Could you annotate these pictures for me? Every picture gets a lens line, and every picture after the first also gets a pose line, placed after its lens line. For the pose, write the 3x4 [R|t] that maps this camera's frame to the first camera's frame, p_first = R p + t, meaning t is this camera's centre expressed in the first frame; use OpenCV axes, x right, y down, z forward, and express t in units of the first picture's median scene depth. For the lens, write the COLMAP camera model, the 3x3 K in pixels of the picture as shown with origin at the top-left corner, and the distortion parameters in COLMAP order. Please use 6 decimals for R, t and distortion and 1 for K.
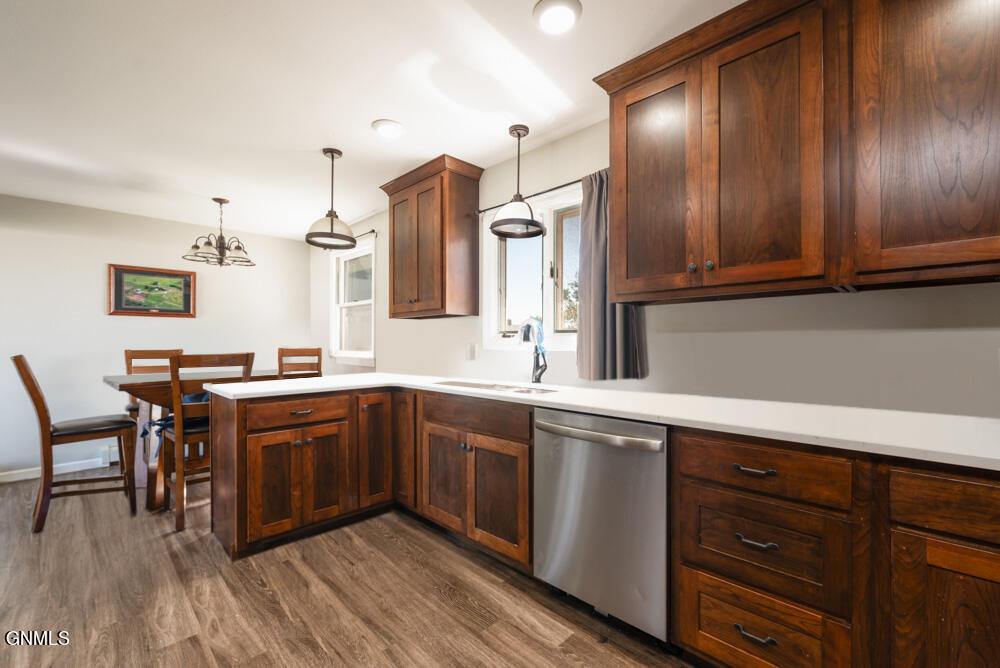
lens RADIAL K [[425.6, 0, 499.9], [0, 425.6, 337.2], [0, 0, 1]] dist [-0.001049, -0.000175]
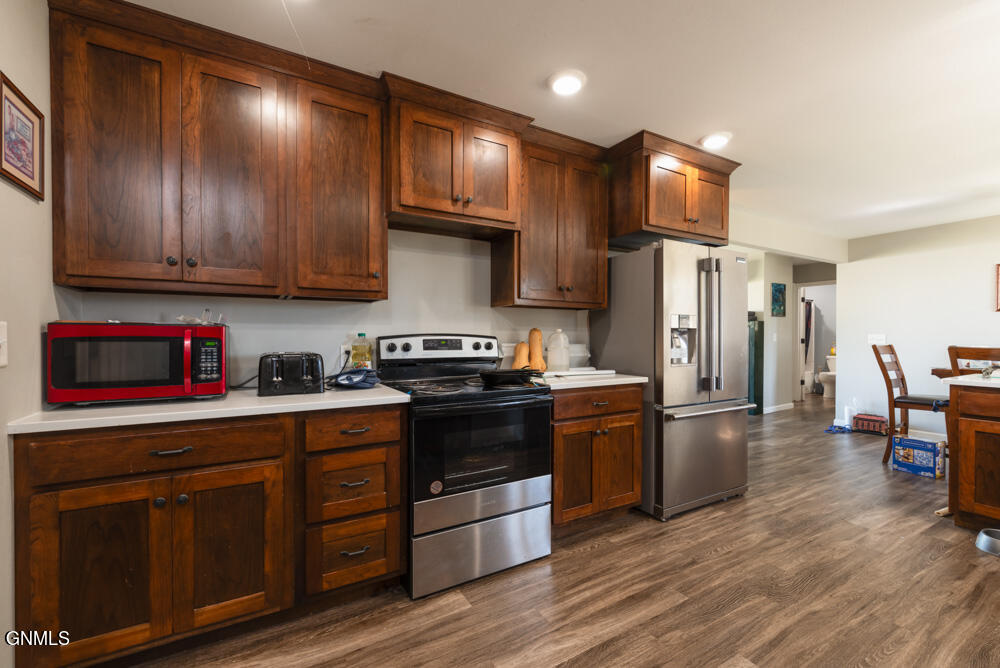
lens RADIAL K [[425.6, 0, 499.9], [0, 425.6, 337.2], [0, 0, 1]] dist [-0.001049, -0.000175]
pose [[-0.241005, 0.010491, -0.970467, 0.819597], [0.007831, 0.999930, 0.008865, -0.007985], [0.970492, -0.005463, -0.241070, 0.065685]]
